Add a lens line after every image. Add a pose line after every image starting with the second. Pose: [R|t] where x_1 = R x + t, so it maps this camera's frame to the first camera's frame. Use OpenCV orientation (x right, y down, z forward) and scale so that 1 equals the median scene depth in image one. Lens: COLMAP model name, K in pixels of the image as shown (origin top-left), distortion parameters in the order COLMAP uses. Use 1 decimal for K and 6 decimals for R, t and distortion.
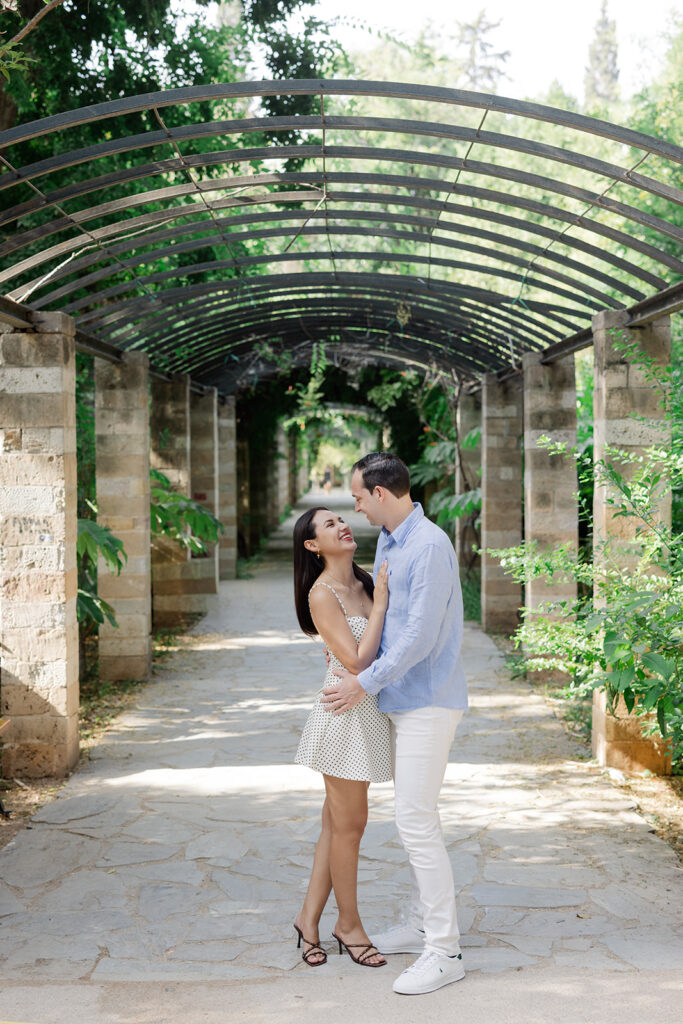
lens RADIAL K [[1724.8, 0, 335.0], [0, 1724.8, 497.5], [0, 0, 1]] dist [-0.002389, -0.028588]
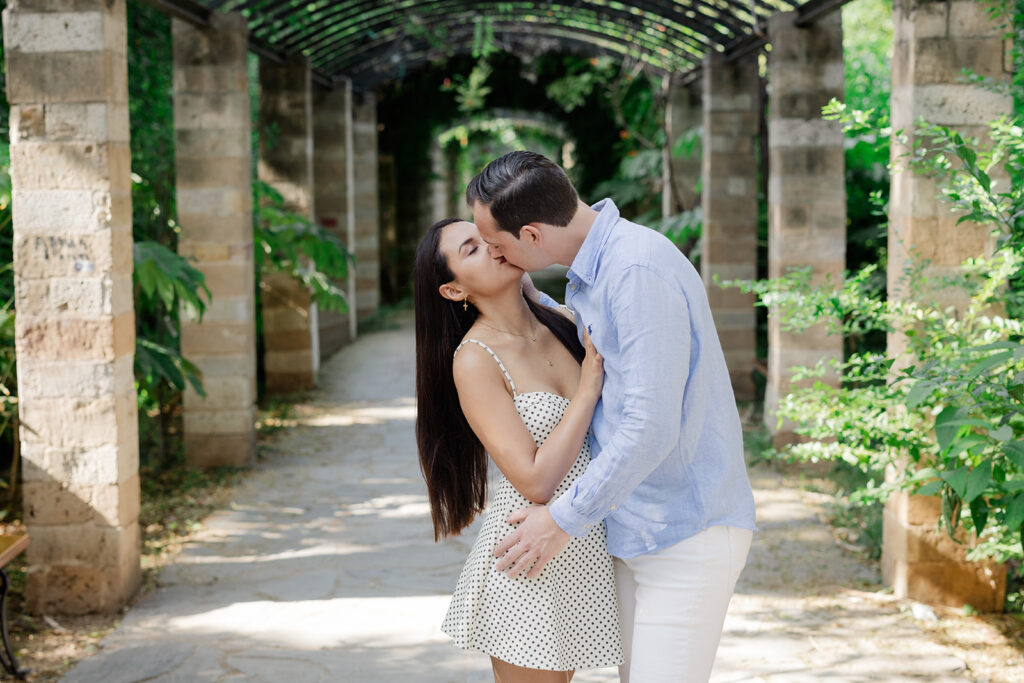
lens RADIAL K [[1724.8, 0, 512.0], [0, 1724.8, 341.5], [0, 0, 1]] dist [-0.002389, -0.028588]
pose [[0.999975, -0.001832, 0.006849, -0.003022], [0.001489, 0.998759, 0.049779, 0.017931], [-0.006931, -0.049767, 0.998737, 0.294581]]
